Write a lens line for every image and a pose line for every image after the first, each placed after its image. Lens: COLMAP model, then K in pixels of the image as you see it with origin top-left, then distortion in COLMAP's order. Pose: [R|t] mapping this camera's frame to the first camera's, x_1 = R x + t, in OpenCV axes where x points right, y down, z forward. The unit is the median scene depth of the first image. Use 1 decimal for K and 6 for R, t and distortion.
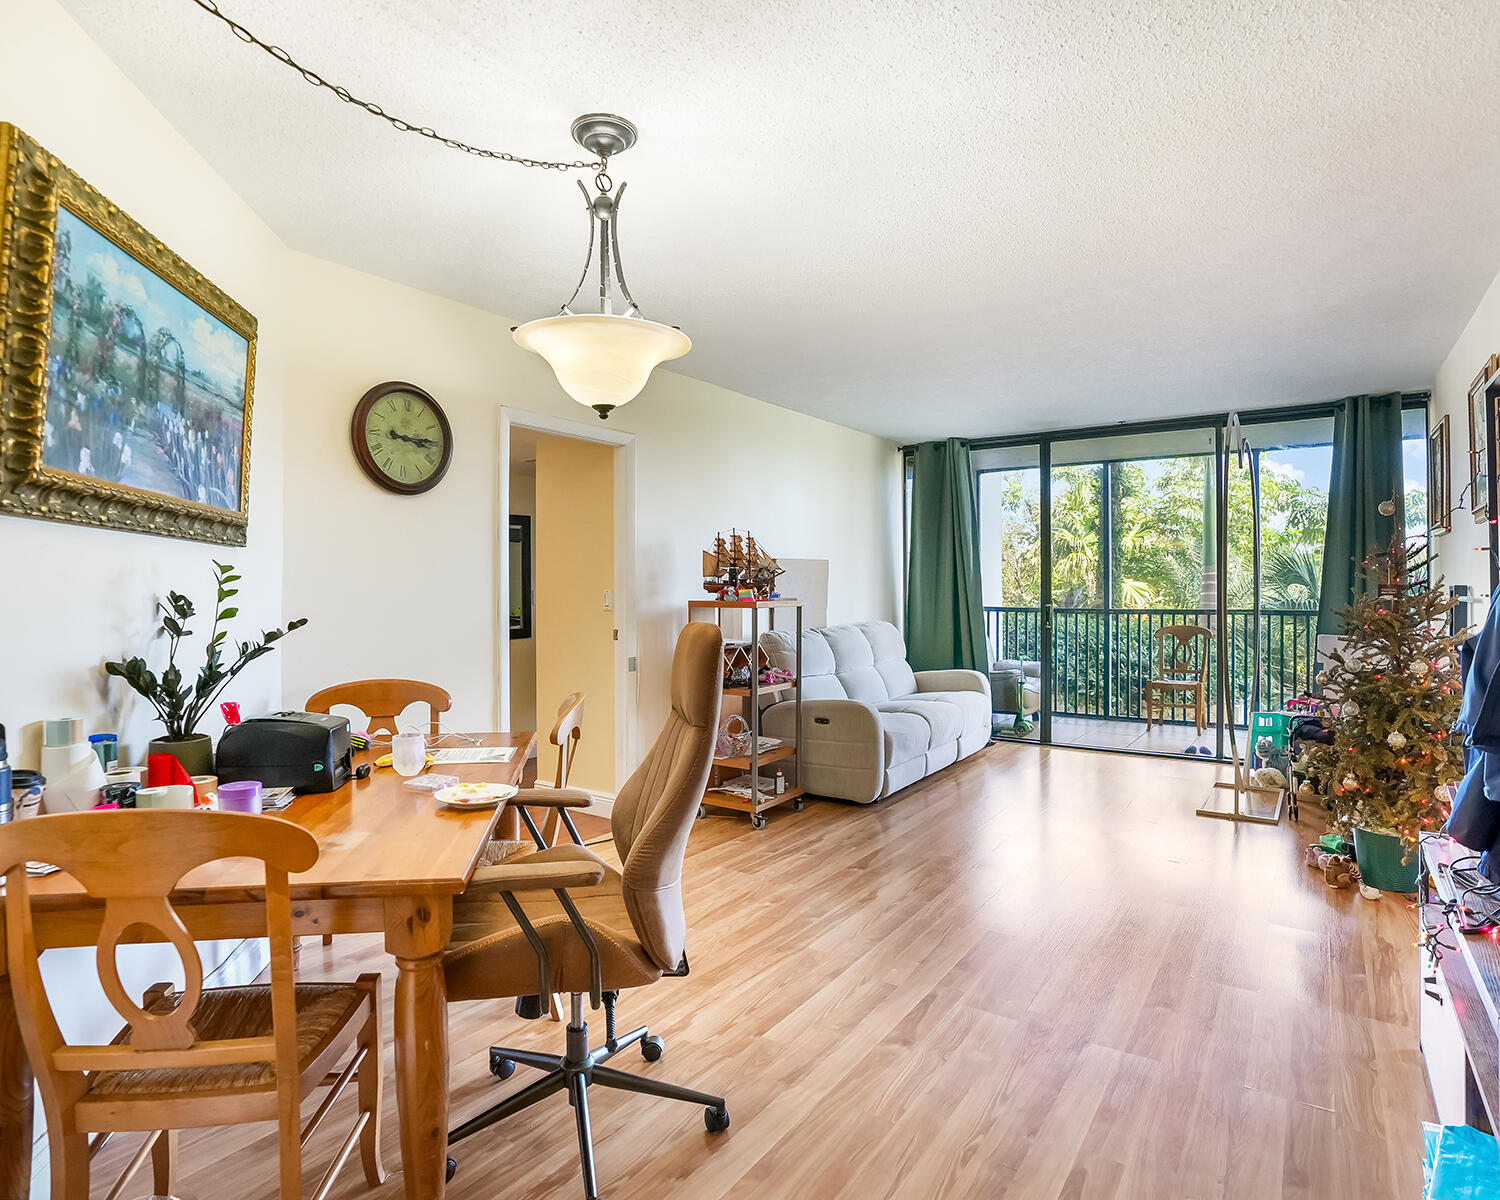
lens RADIAL K [[836.8, 0, 751.0], [0, 836.8, 596.9], [0, 0, 1]] dist [-0.063128, 0.024251]
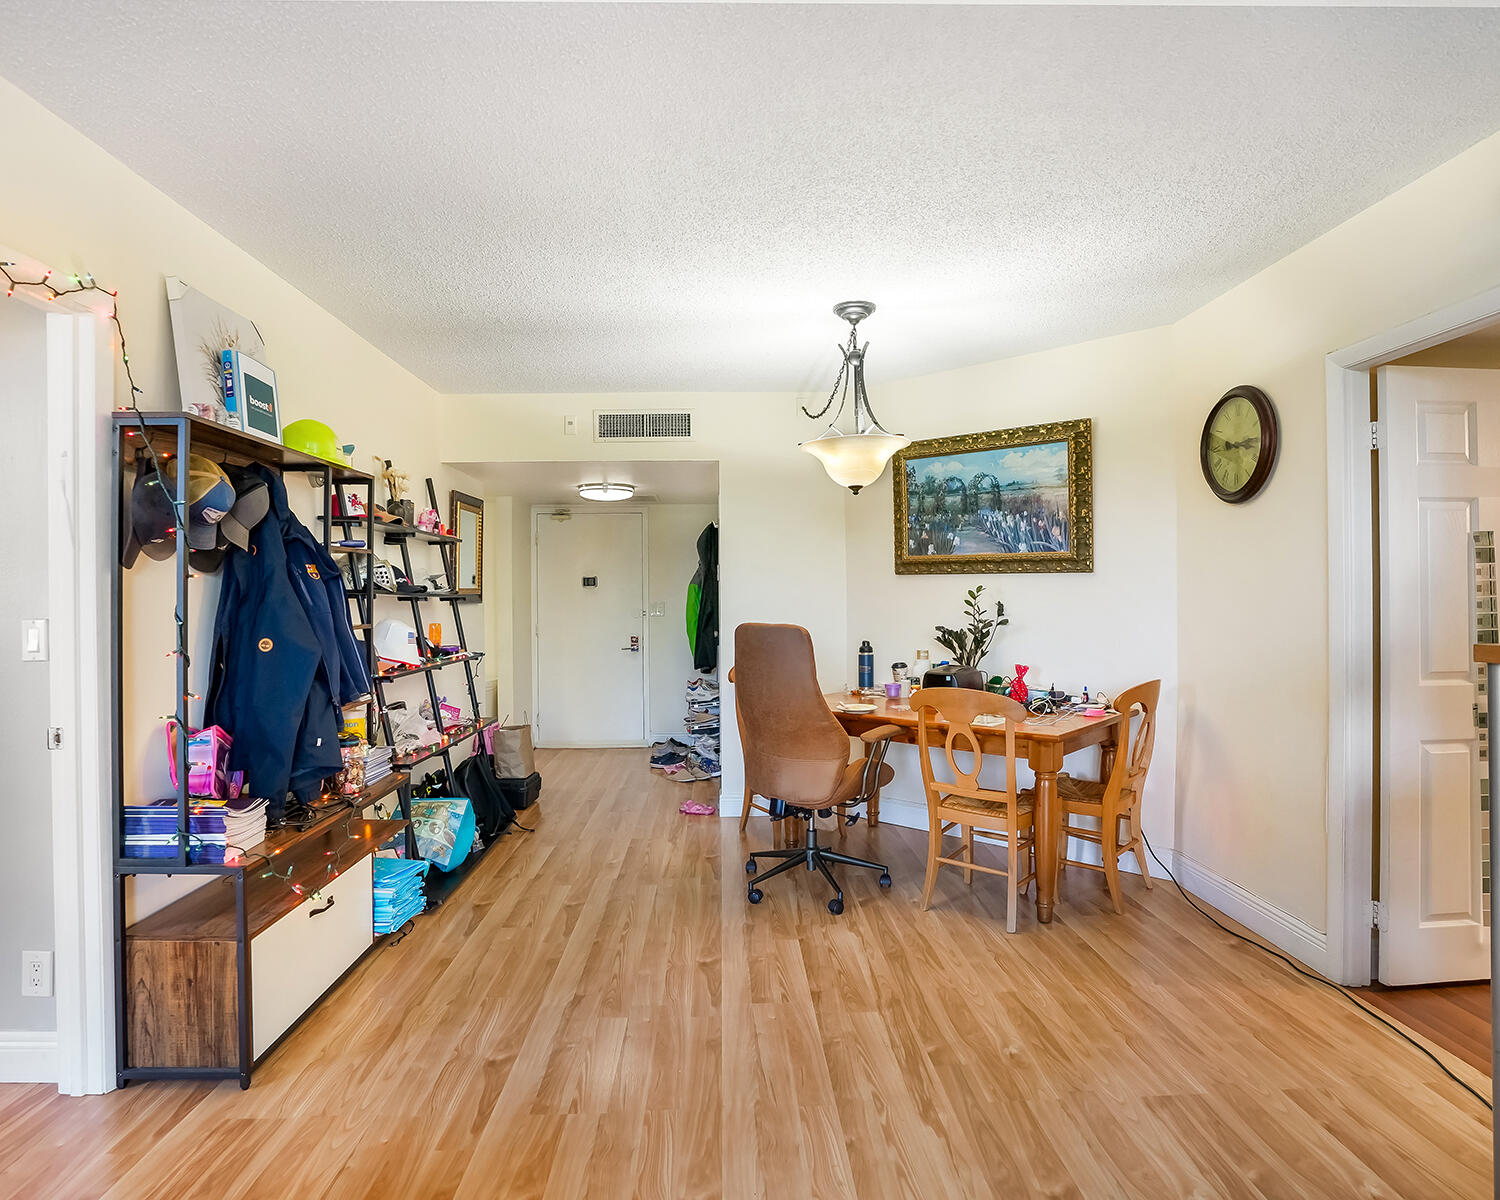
lens RADIAL K [[836.8, 0, 744.4], [0, 836.8, 597.7], [0, 0, 1]] dist [-0.063128, 0.024251]
pose [[-0.804150, 0.007719, -0.594376, 0.875145], [0.001902, 0.999944, 0.010411, -0.033459], [0.594423, 0.007242, -0.804120, 2.020310]]
